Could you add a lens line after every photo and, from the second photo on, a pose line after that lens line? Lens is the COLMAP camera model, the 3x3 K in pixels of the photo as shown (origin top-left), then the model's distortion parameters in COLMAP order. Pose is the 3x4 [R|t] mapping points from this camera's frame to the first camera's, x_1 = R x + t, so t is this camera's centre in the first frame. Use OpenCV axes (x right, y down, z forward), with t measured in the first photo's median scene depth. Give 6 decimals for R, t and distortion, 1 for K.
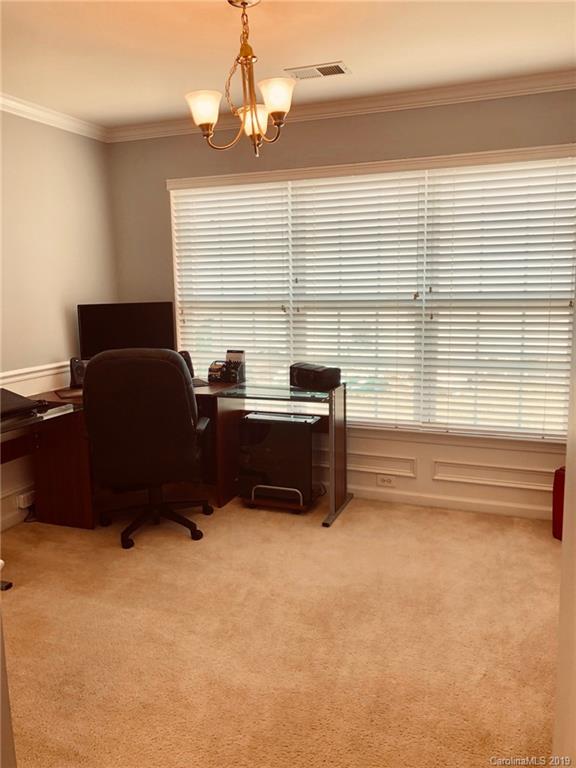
lens RADIAL K [[632.3, 0, 288.0], [0, 632.3, 384.0], [0, 0, 1]] dist [0.046223, -0.006199]
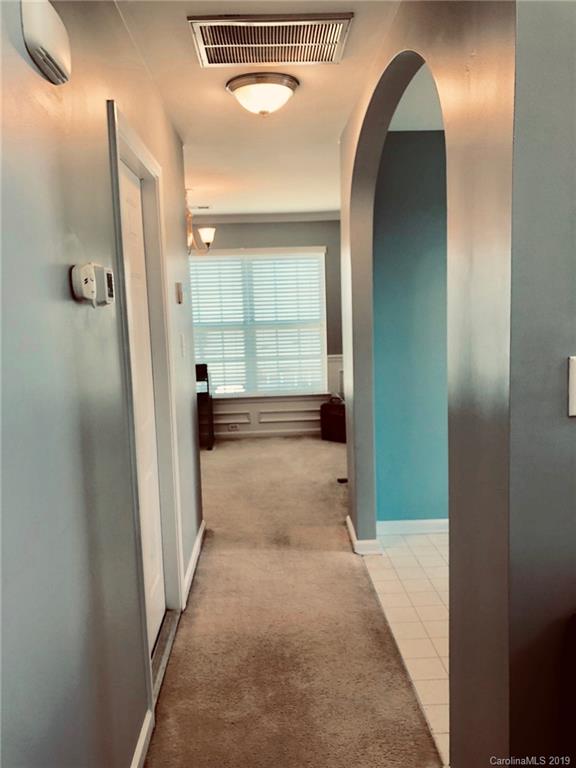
lens RADIAL K [[632.3, 0, 288.0], [0, 632.3, 384.0], [0, 0, 1]] dist [0.046223, -0.006199]
pose [[0.916337, -0.064426, 0.395190, -0.417283], [0.088001, 0.995243, -0.041801, 0.125896], [-0.390617, 0.073081, 0.917648, -0.724178]]
